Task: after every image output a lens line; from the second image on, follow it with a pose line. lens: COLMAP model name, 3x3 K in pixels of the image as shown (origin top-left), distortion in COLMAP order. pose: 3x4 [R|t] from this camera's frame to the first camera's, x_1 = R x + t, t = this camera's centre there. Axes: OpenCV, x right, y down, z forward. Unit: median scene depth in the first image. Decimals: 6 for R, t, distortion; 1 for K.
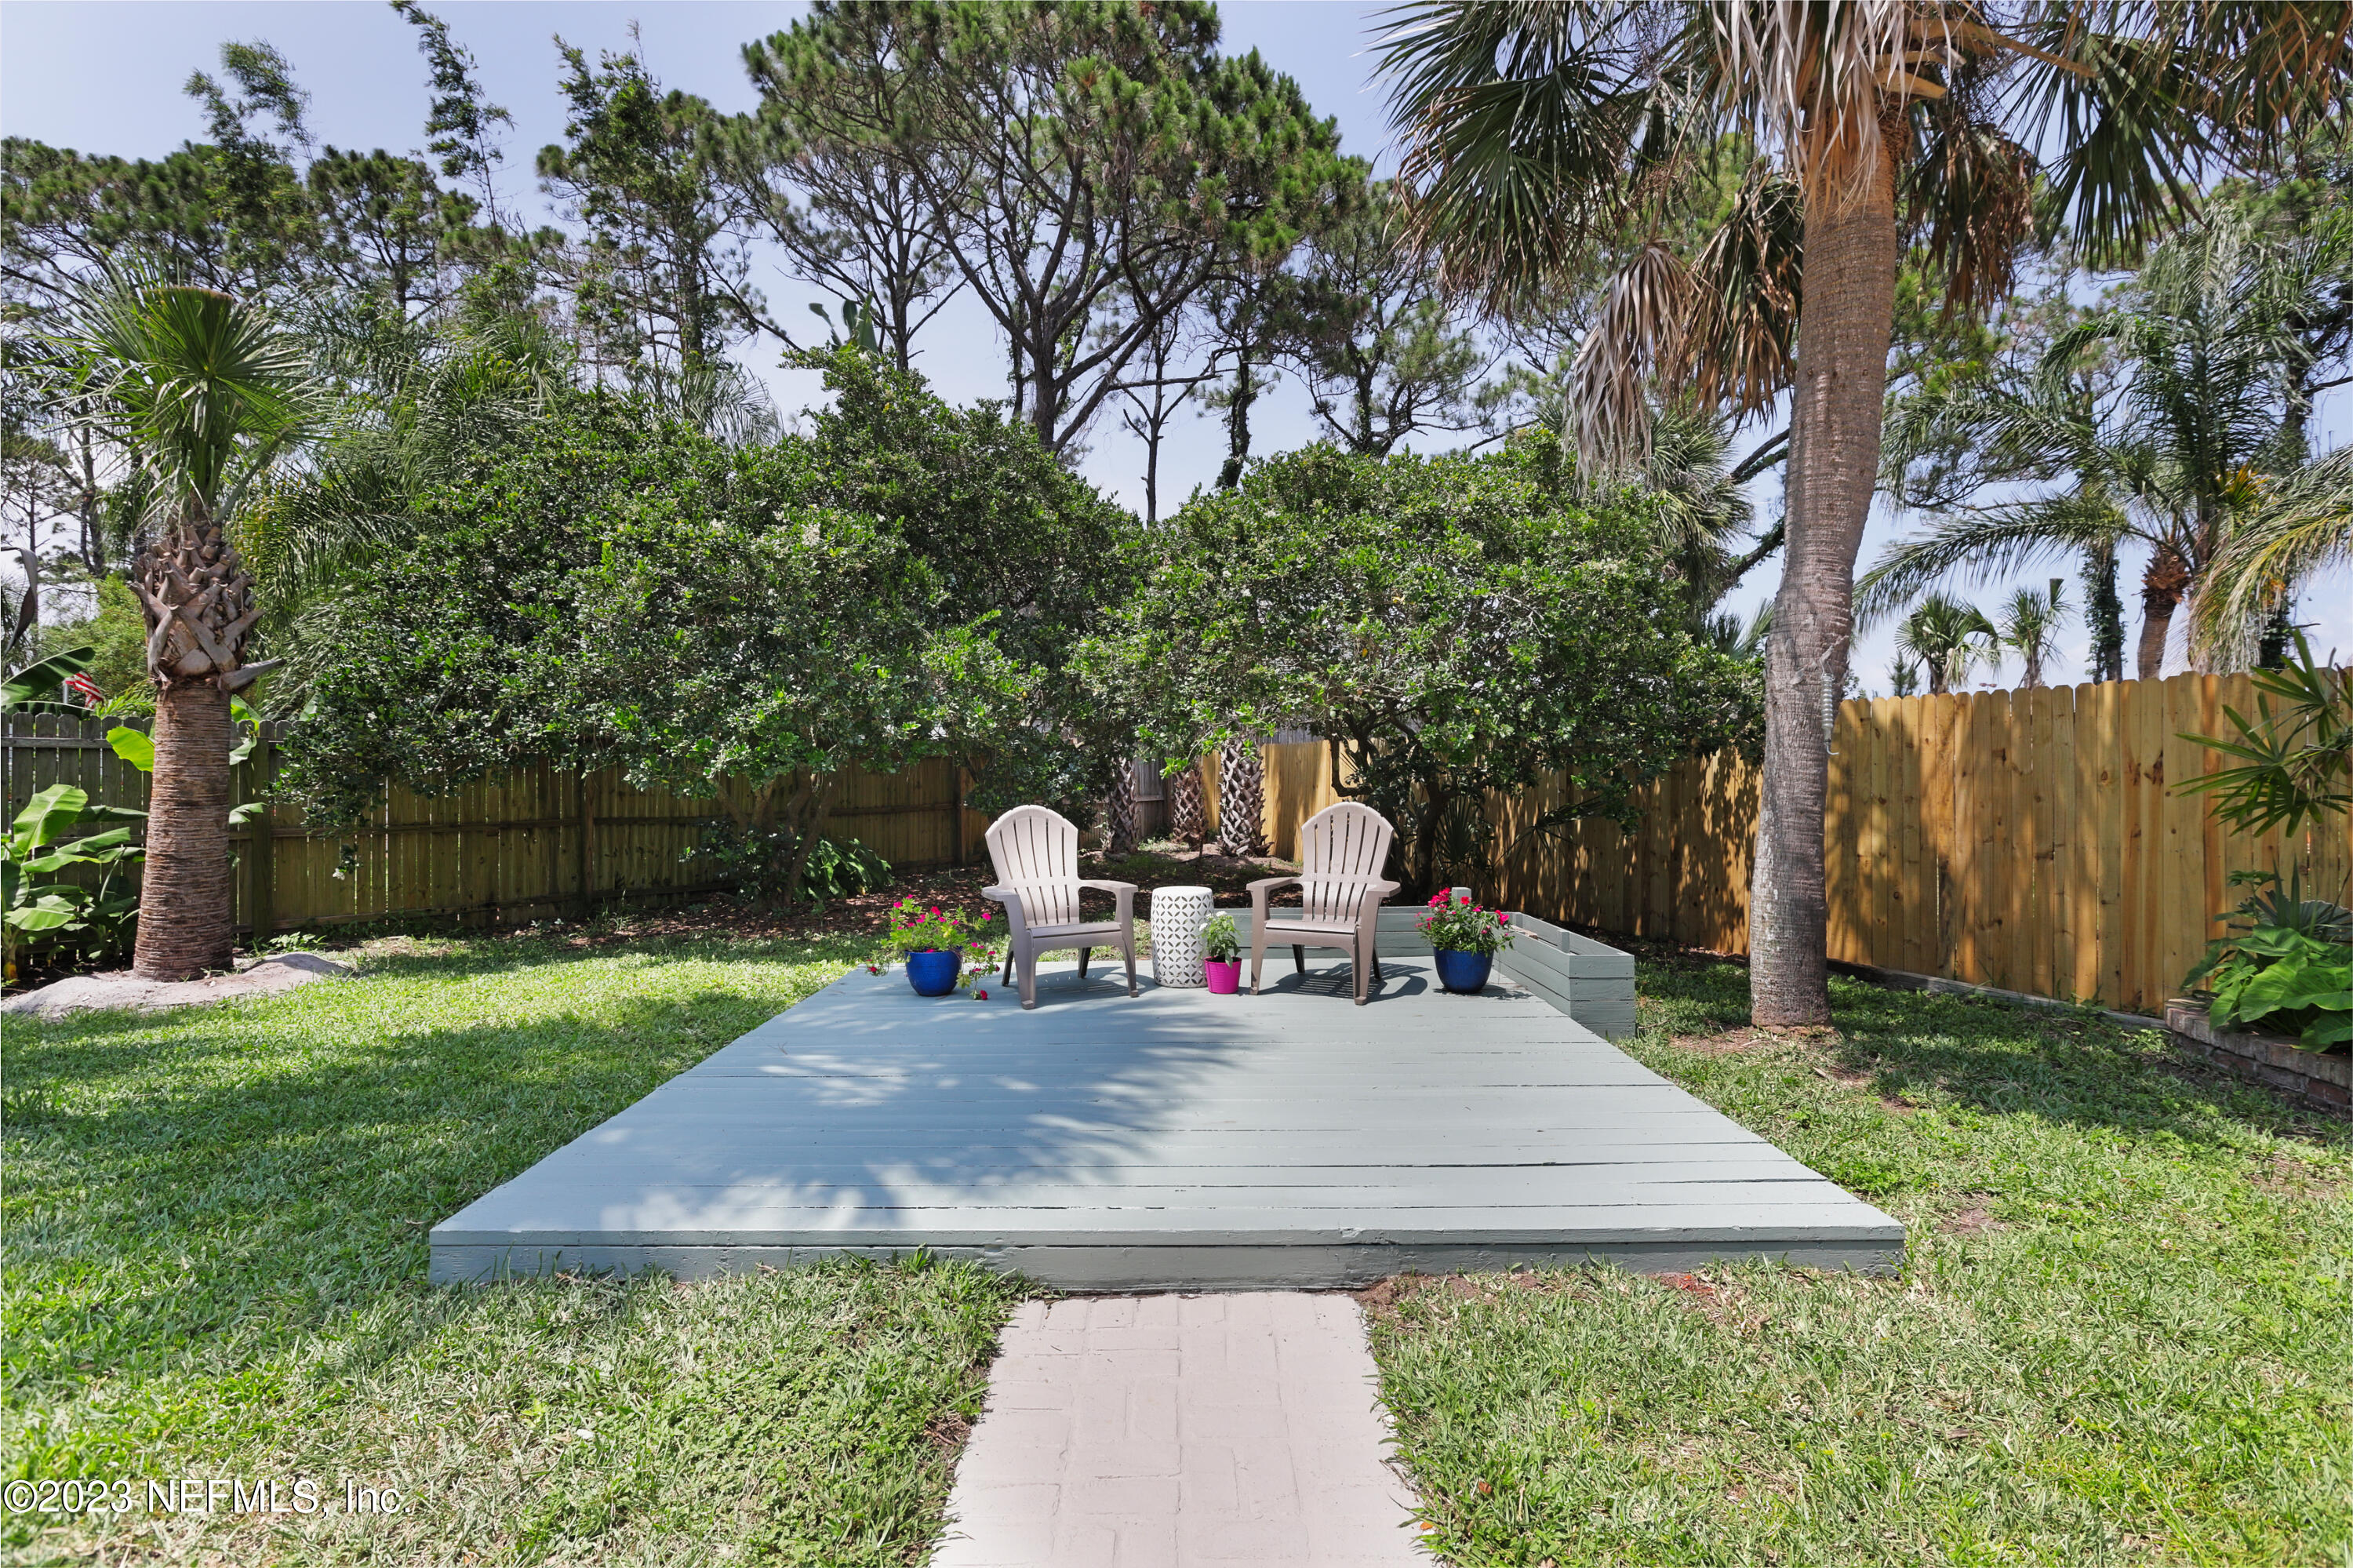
lens RADIAL K [[1057.4, 0, 1195.4], [0, 1057.4, 783.5], [0, 0, 1]] dist [0.000011, -0.000460]
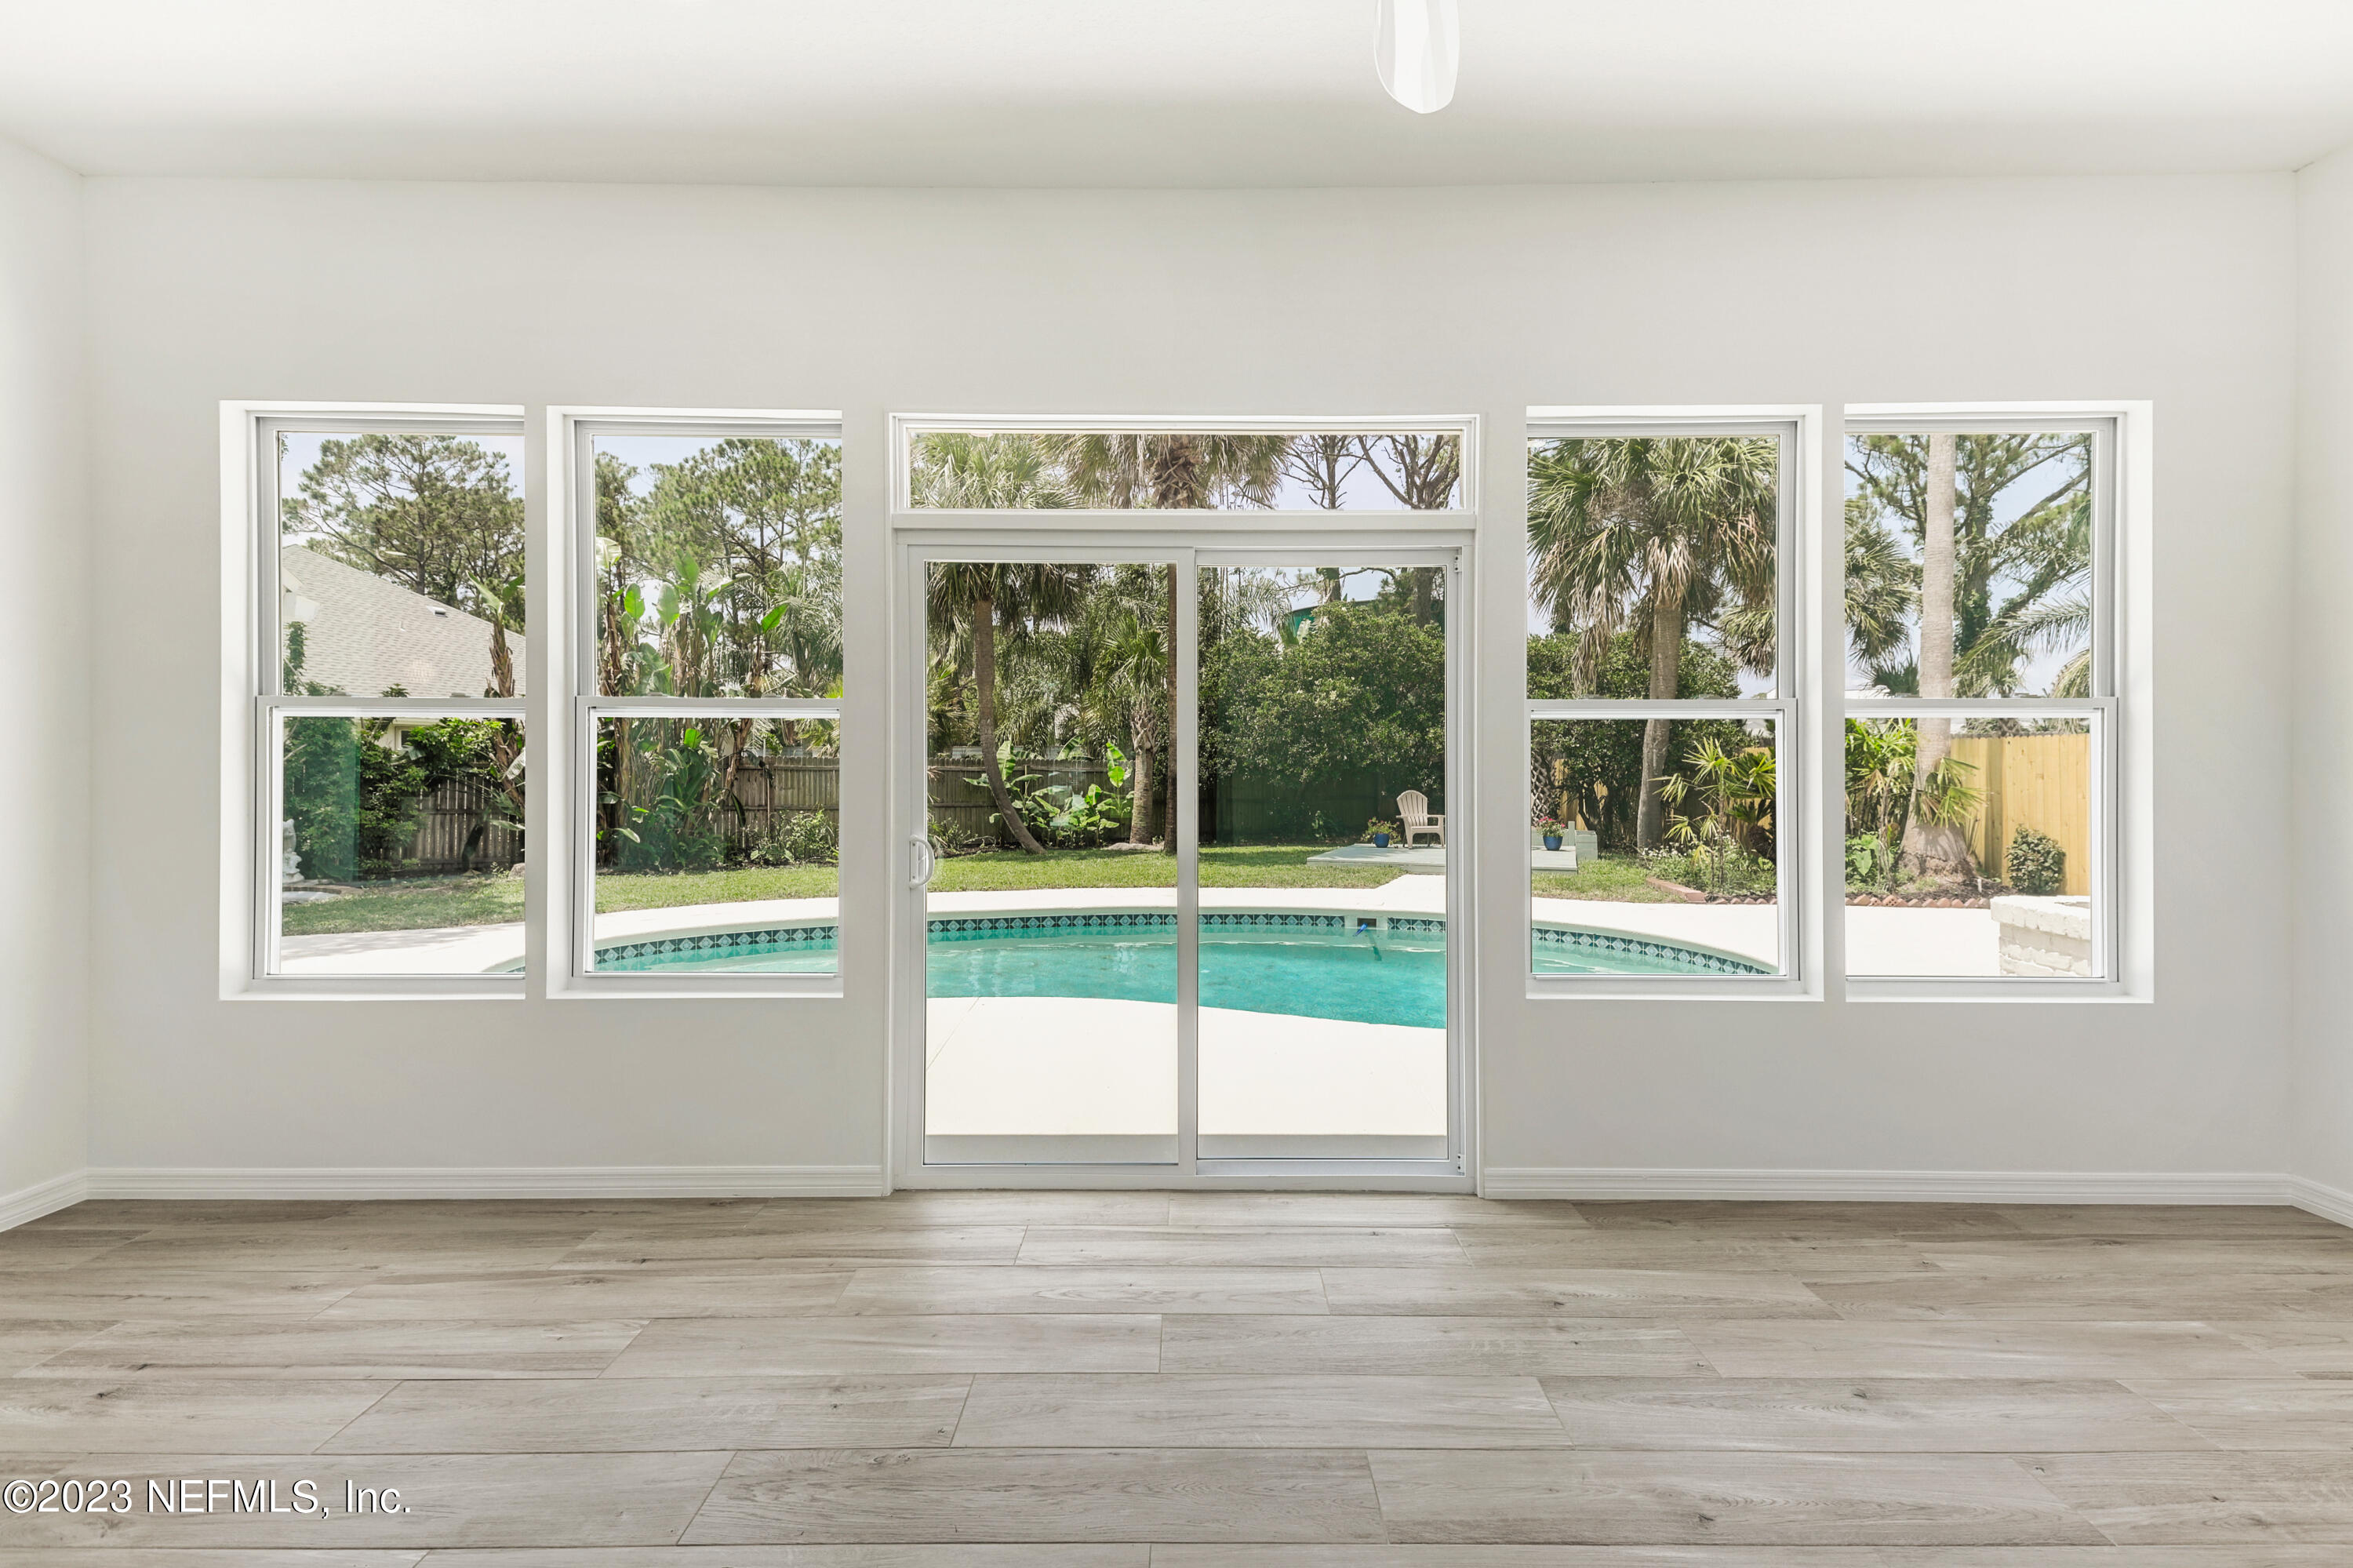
lens RADIAL K [[1047.4, 0, 1175.2], [0, 1047.4, 768.7], [0, 0, 1]] dist [0.038437, -0.003227]
pose [[0.924748, -0.005499, -0.380539, 0.289465], [0.000020, 0.999896, -0.014401, 0.000821], [0.380579, 0.013310, 0.924653, -1.629539]]
